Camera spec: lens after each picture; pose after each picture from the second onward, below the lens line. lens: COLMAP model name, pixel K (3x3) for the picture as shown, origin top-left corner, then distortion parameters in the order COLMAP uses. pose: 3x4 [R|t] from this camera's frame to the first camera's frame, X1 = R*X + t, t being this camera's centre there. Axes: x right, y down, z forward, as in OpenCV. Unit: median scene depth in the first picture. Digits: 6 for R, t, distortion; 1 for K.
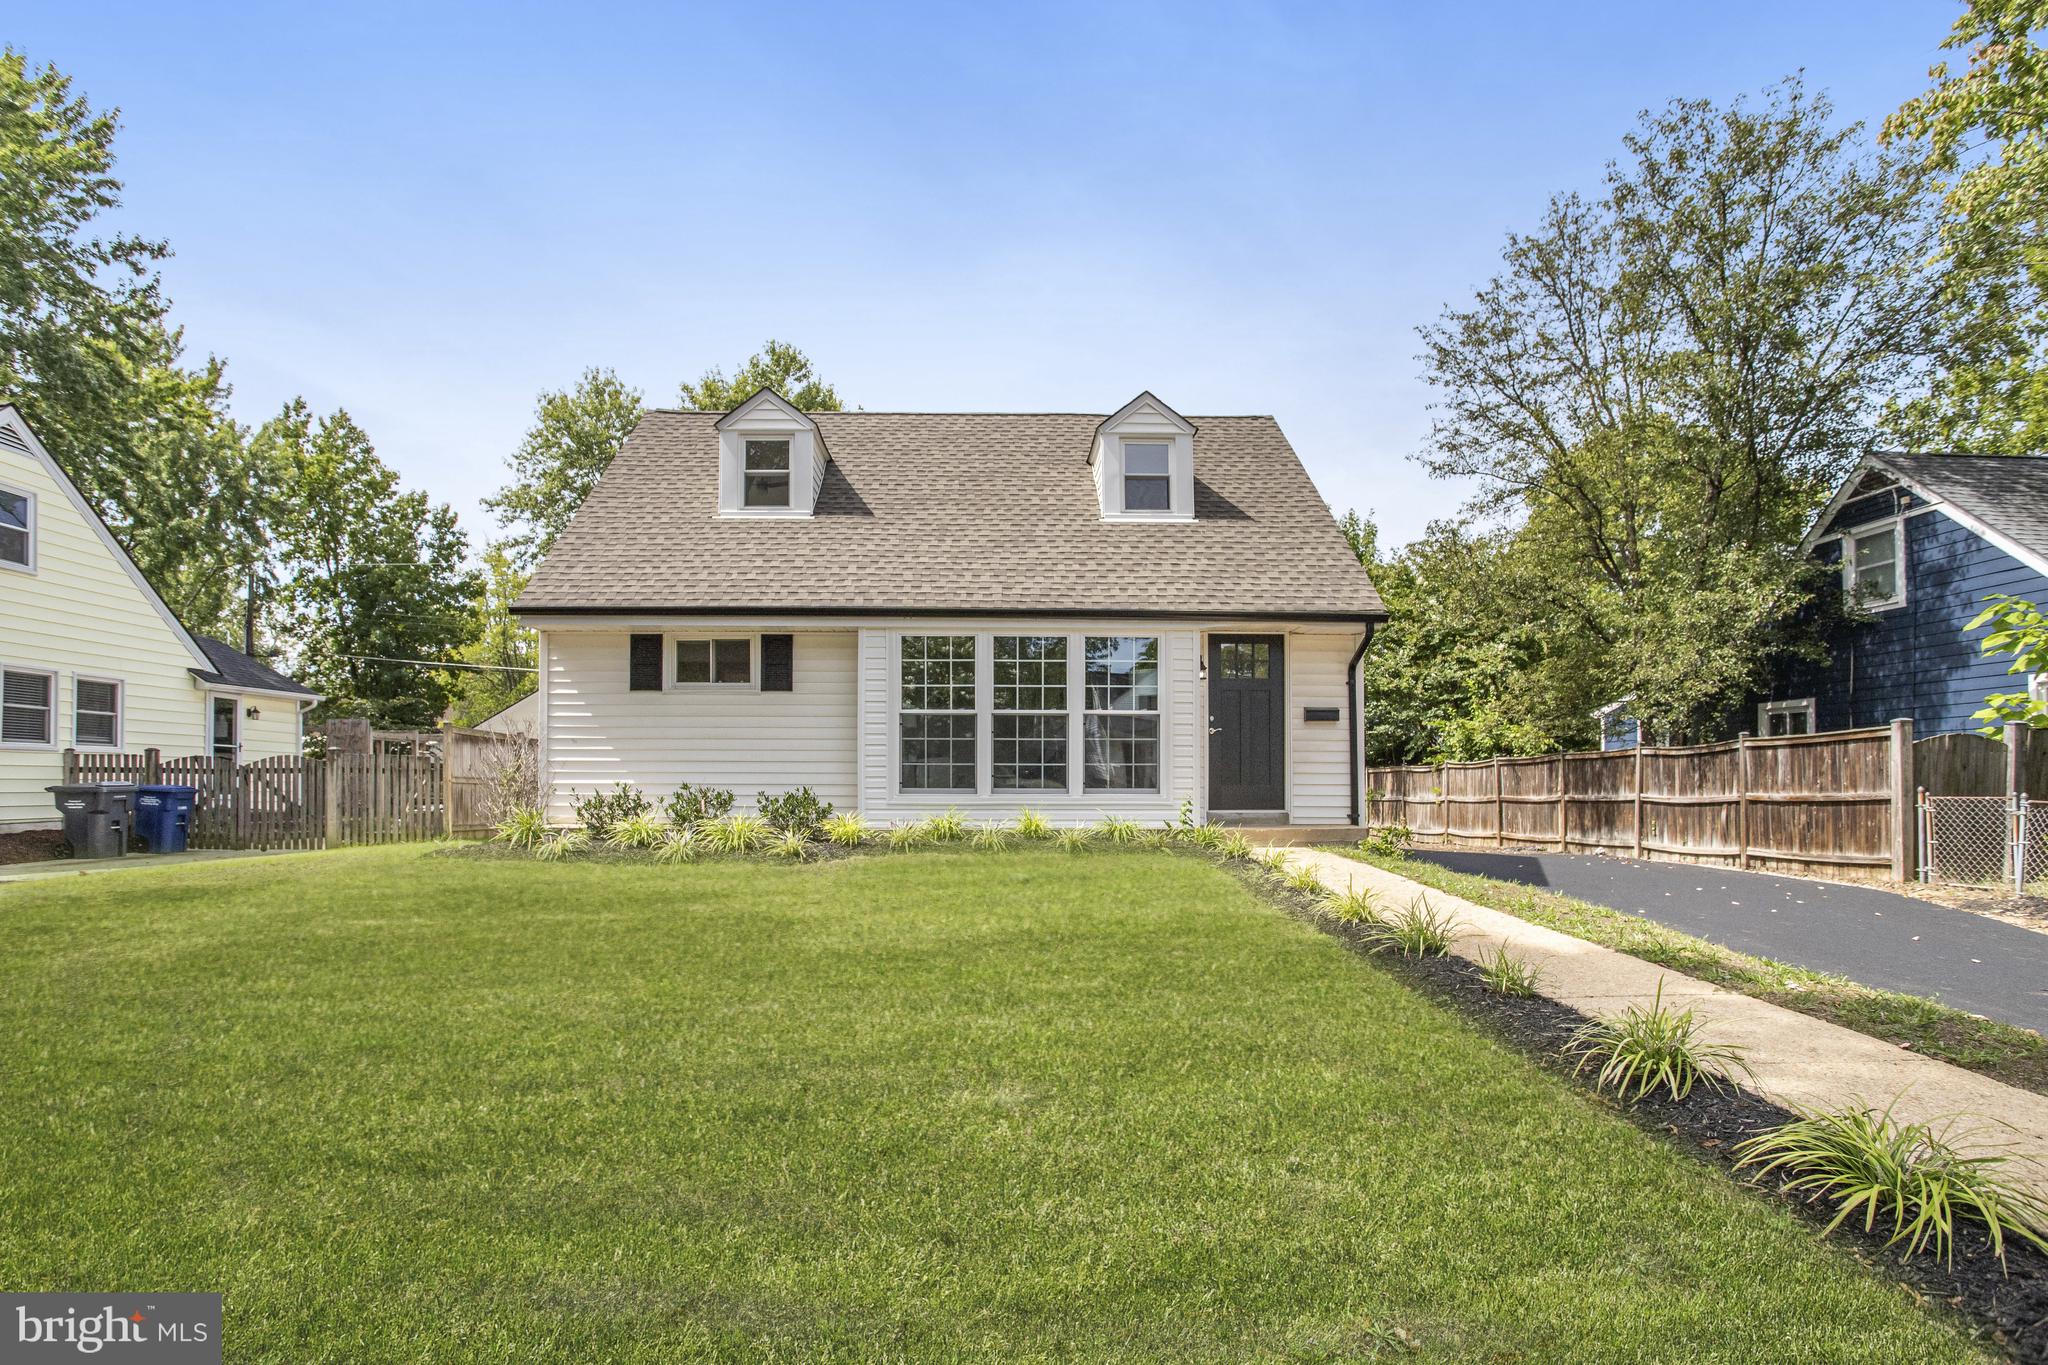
lens RADIAL K [[1033.5, 0, 1026.9], [0, 1033.5, 752.9], [0, 0, 1]] dist [-0.058881, 0.028961]
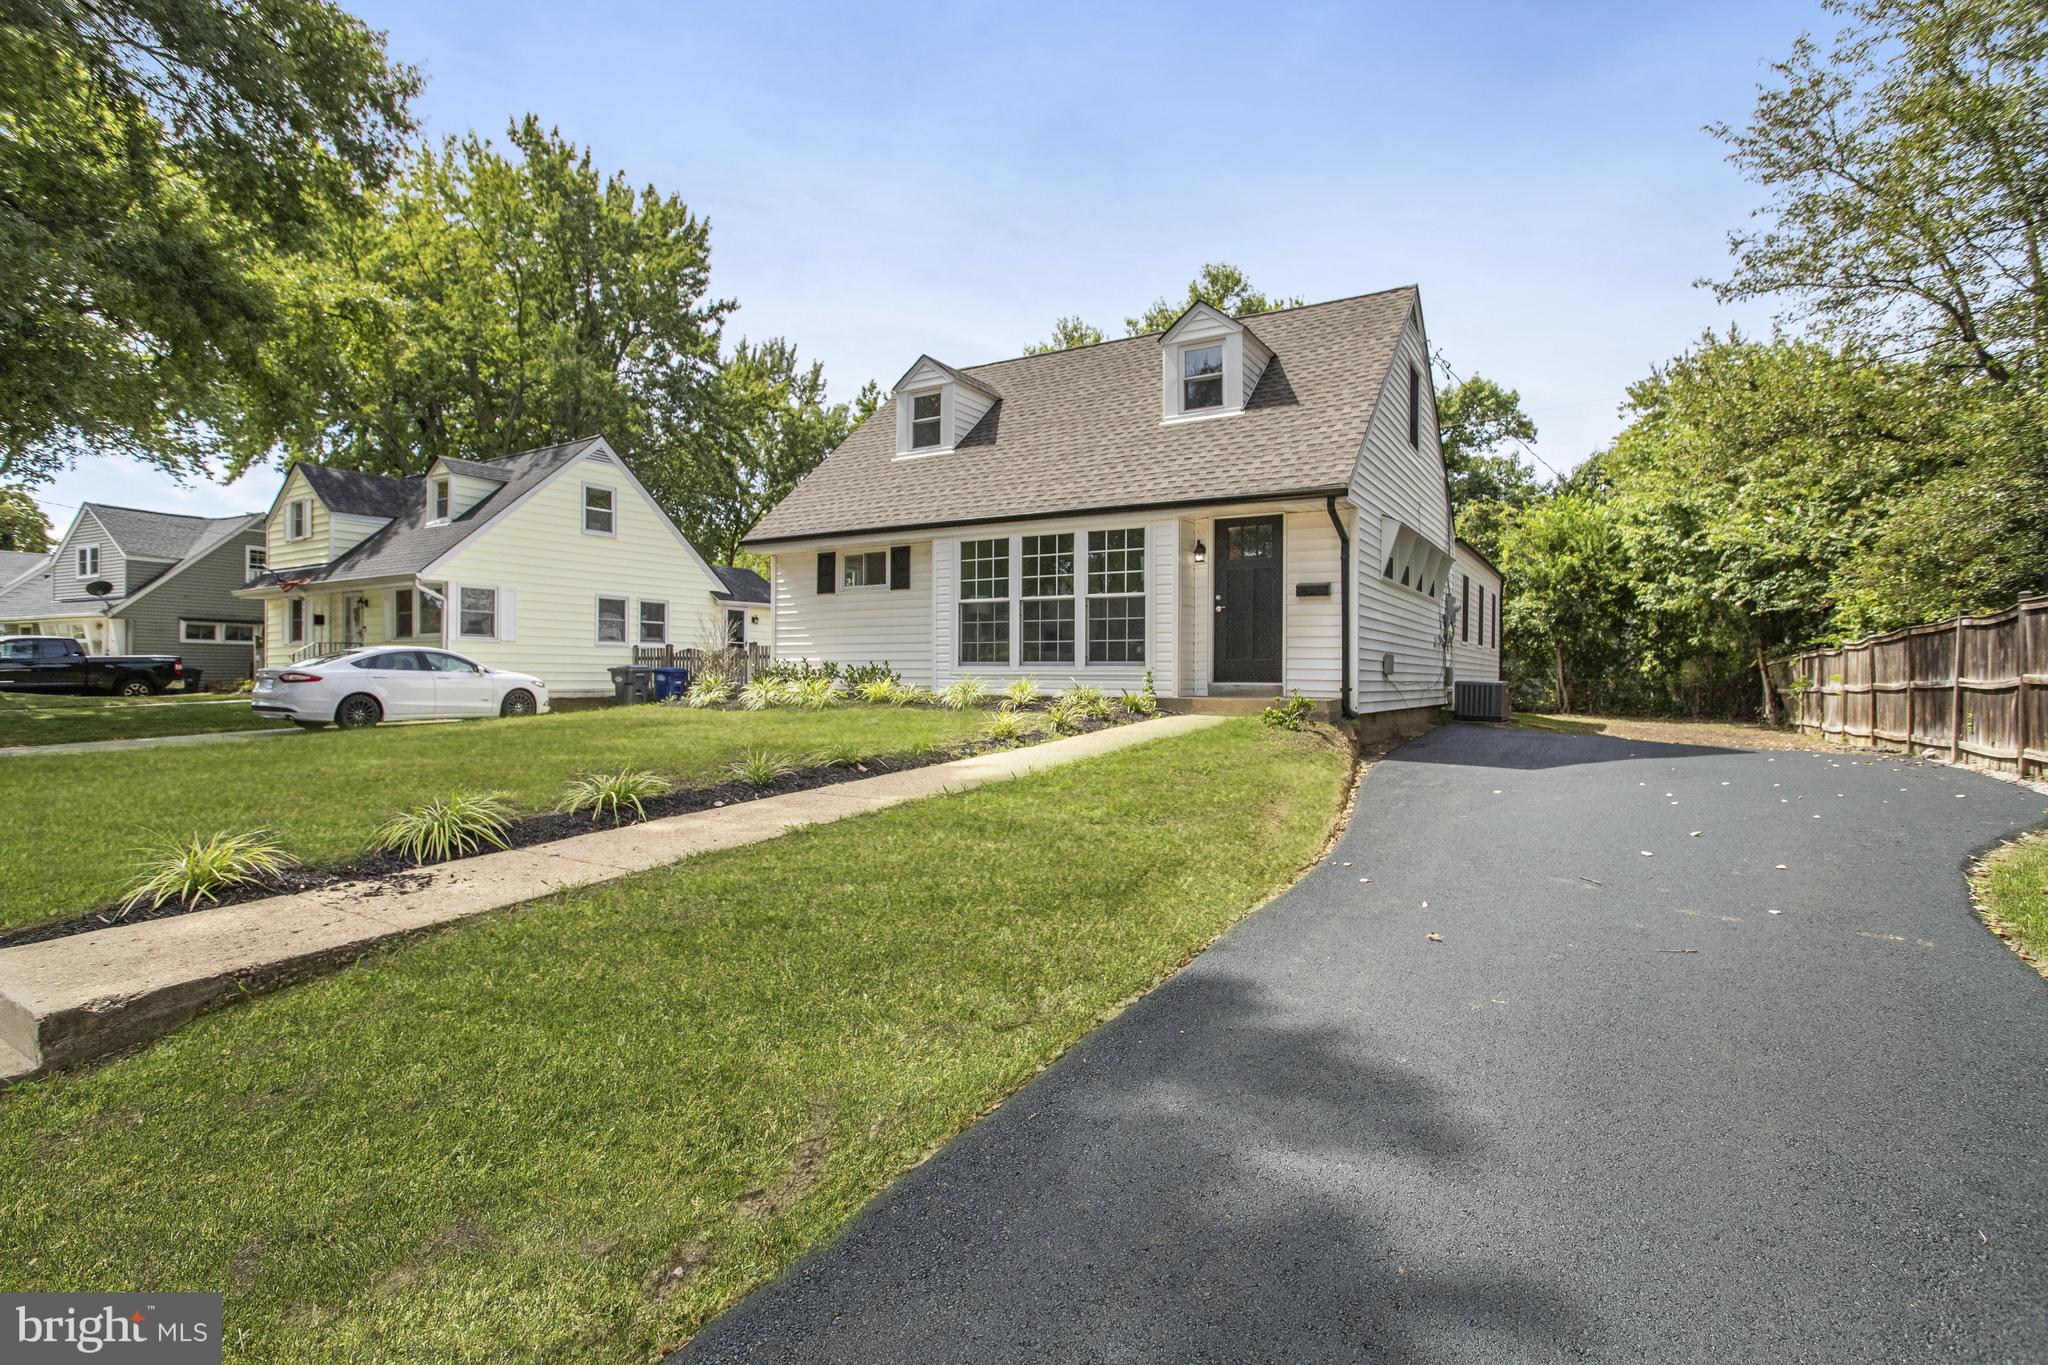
lens RADIAL K [[1033.1, 0, 1024.0], [0, 1033.1, 682.5], [0, 0, 1]] dist [-0.077905, 0.042511]
pose [[0.832414, 0.006427, -0.554117, 0.563343], [0.007774, 0.999699, 0.023274, 0.026848], [0.554099, -0.023681, 0.832114, -0.015033]]
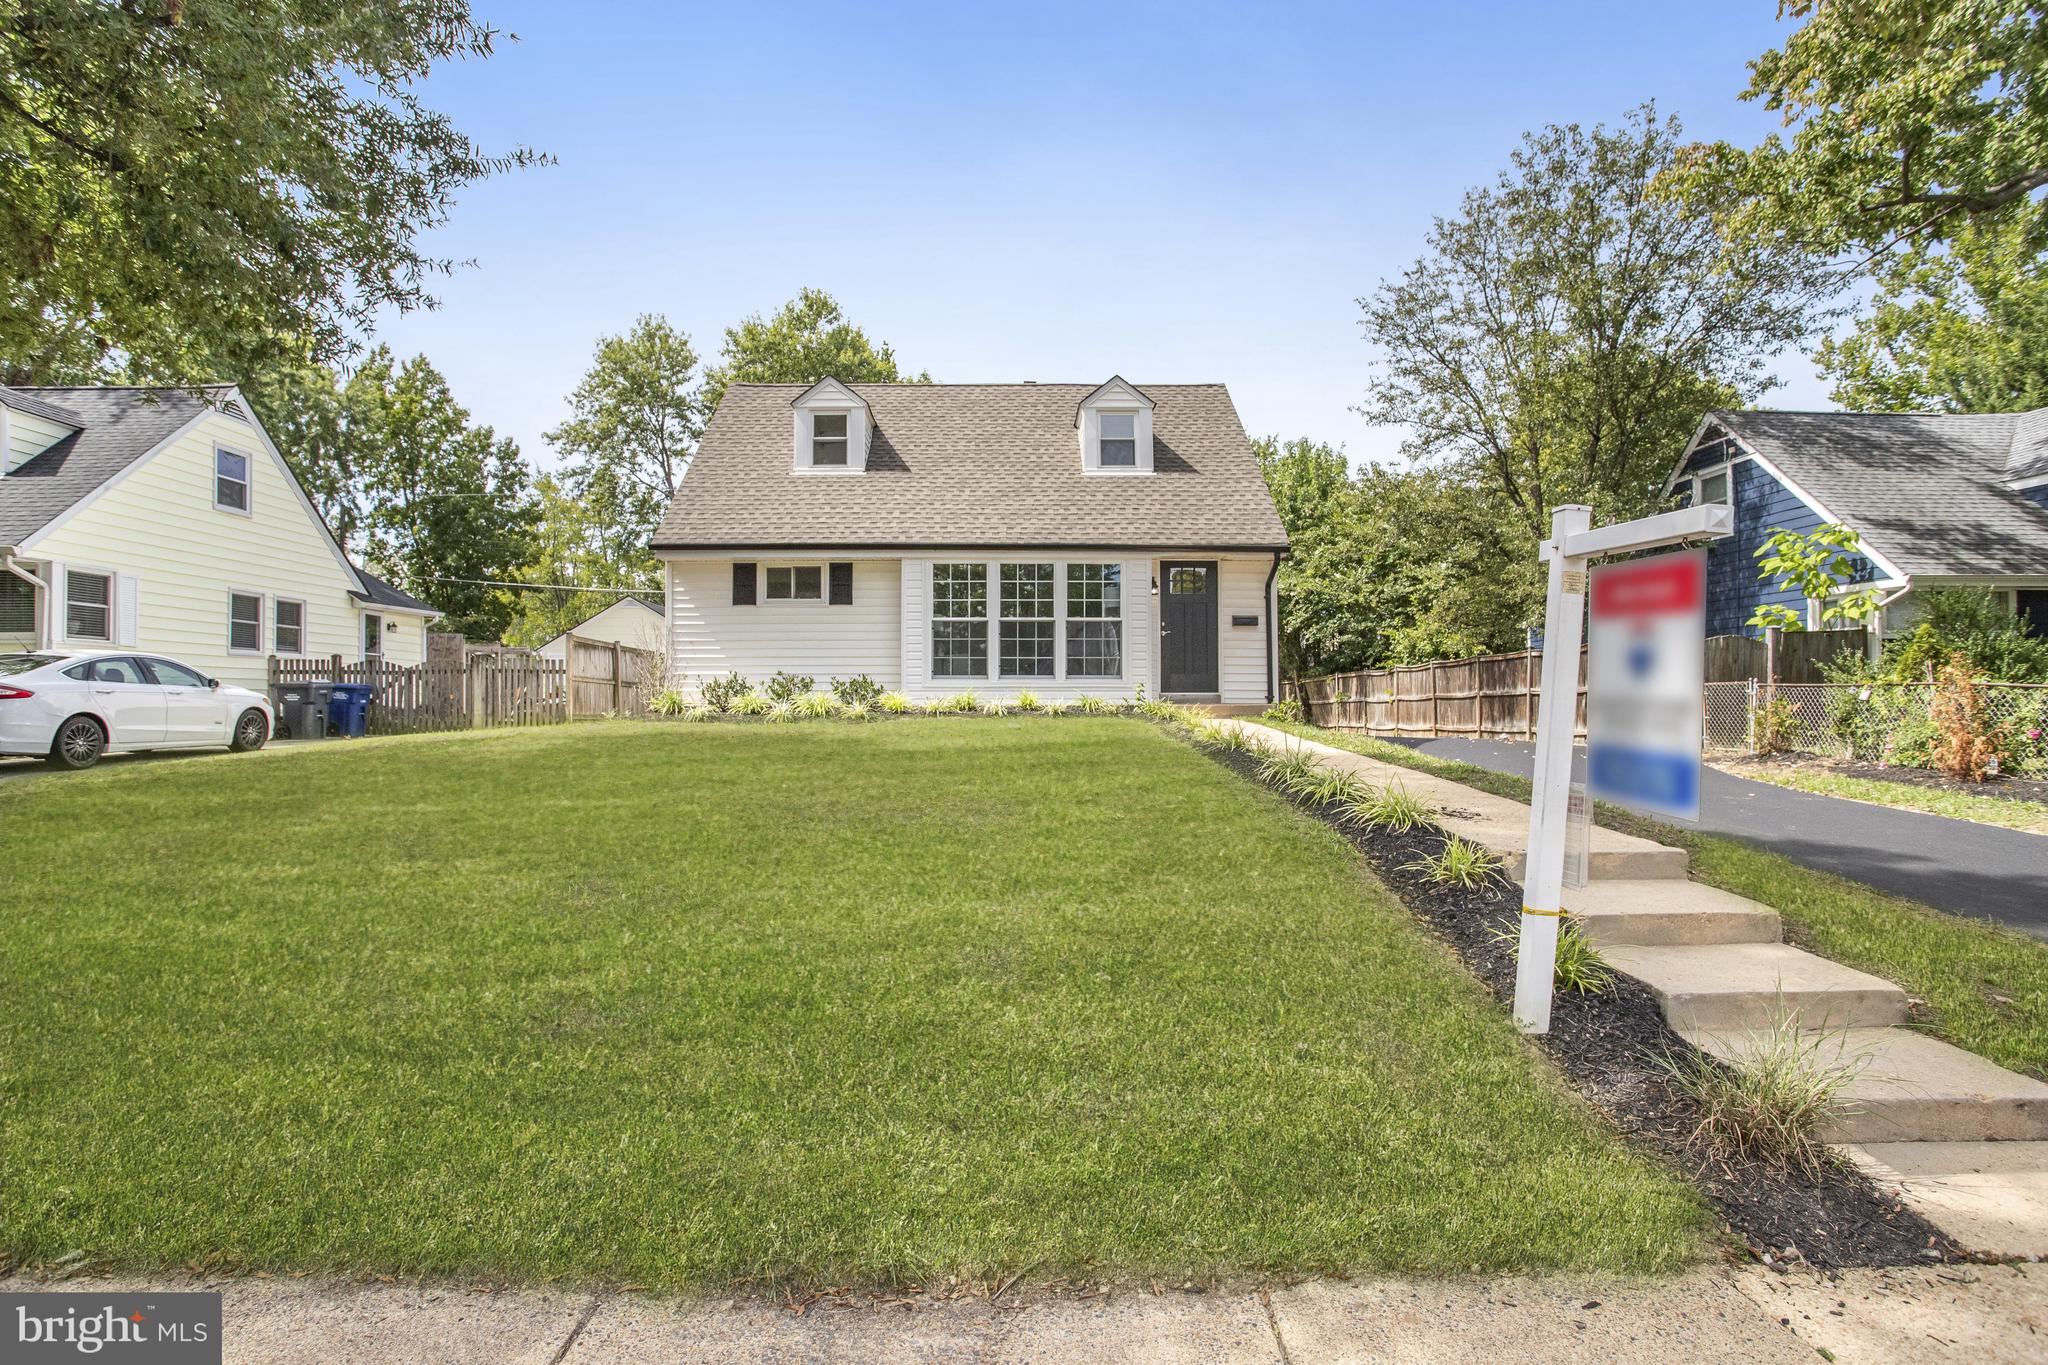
lens RADIAL K [[1033.1, 0, 1024.0], [0, 1033.1, 682.5], [0, 0, 1]] dist [-0.077905, 0.042511]
pose [[0.999810, -0.001268, -0.019432, 0.022260], [0.001554, 0.999891, 0.014712, 0.021135], [0.019411, -0.014740, 0.999703, -0.319879]]
